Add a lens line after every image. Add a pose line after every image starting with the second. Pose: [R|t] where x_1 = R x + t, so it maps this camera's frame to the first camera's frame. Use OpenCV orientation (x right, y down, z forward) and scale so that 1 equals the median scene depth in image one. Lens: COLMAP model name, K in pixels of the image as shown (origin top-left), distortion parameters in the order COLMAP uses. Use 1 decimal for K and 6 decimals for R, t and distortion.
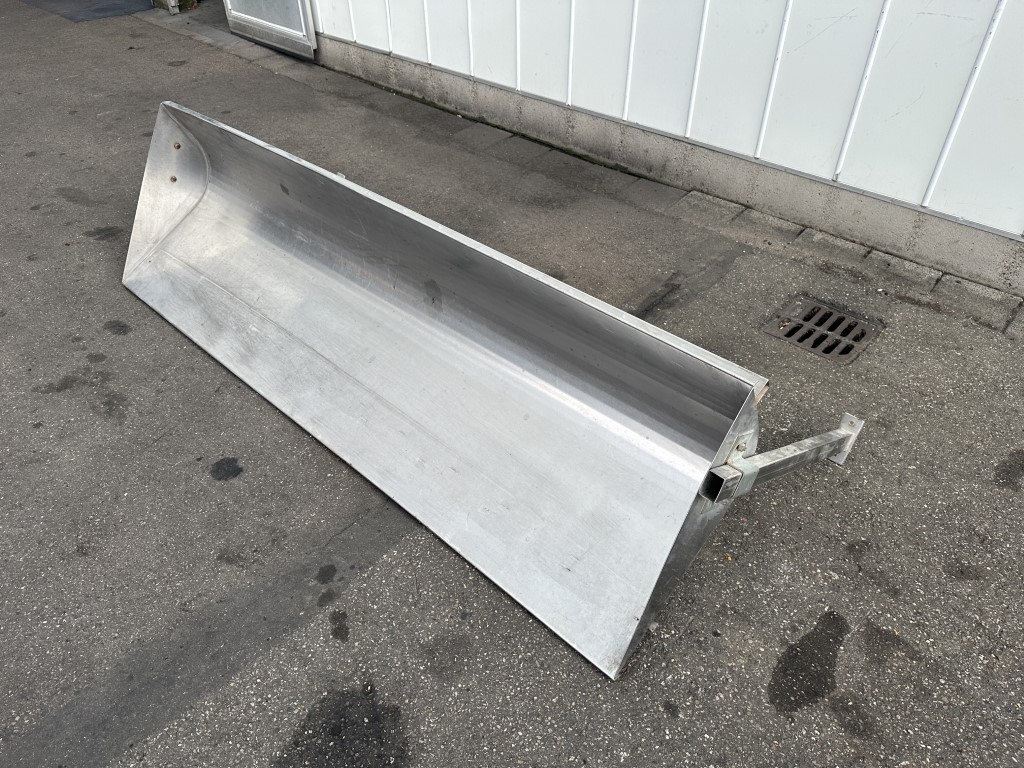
lens RADIAL K [[724.9, 0, 514.5], [0, 724.9, 380.0], [0, 0, 1]] dist [0.028816, -0.034426]
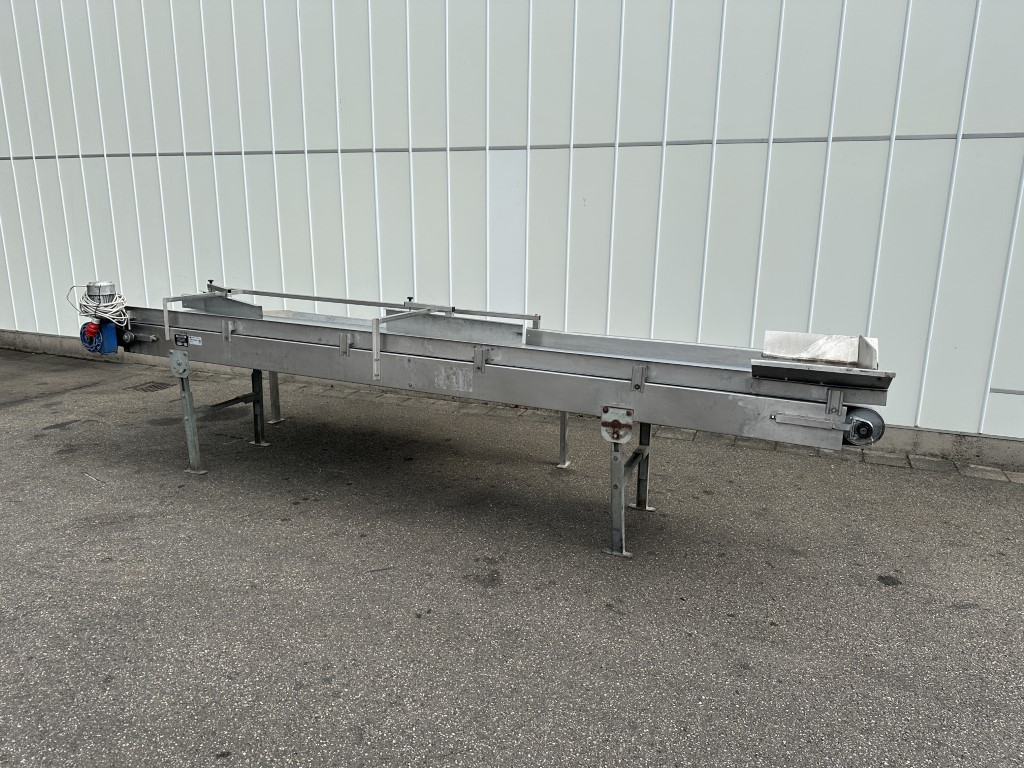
lens RADIAL K [[723.4, 0, 516.5], [0, 723.4, 382.5], [0, 0, 1]] dist [0.099894, -0.169176]
pose [[0.938374, -0.062236, 0.339971, 0.572128], [0.205911, 0.890695, -0.405294, 0.933045], [-0.277587, 0.450321, 0.848620, -1.191124]]
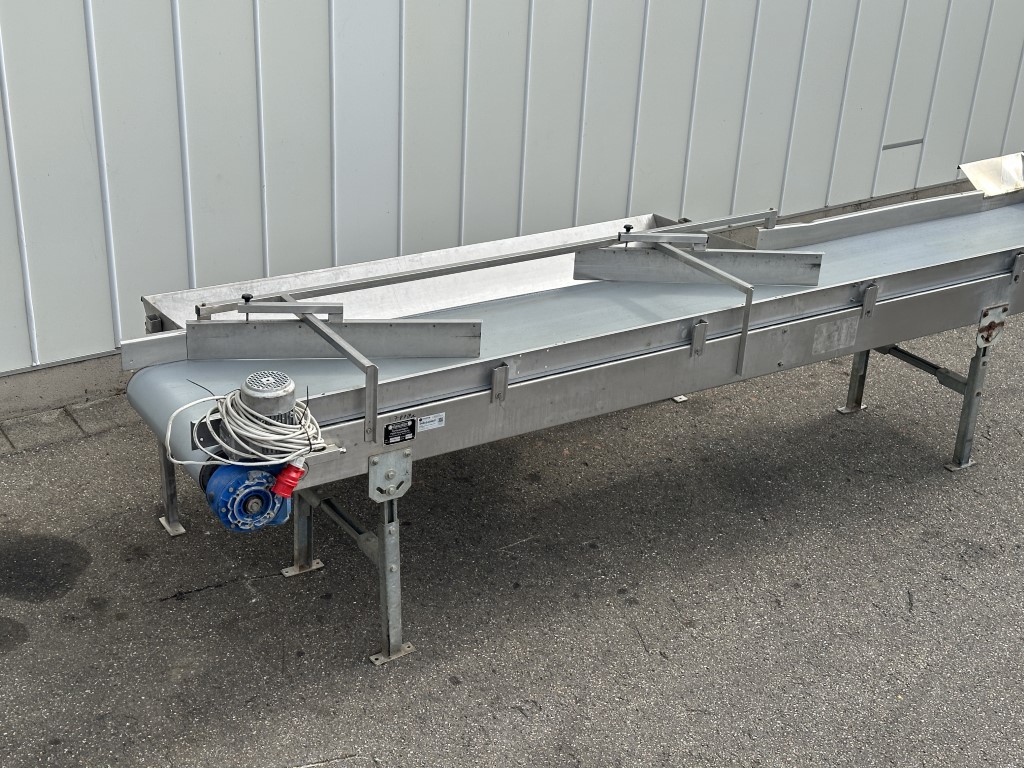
lens RADIAL K [[1425.8, 0, 512.0], [0, 1425.8, 384.0], [0, 0, 1]] dist [0.184704, -0.447308]
pose [[0.238996, -0.410002, 0.880215, -0.606495], [0.578702, 0.788053, 0.209943, -0.008399], [-0.779734, 0.459207, 0.425611, -0.617835]]
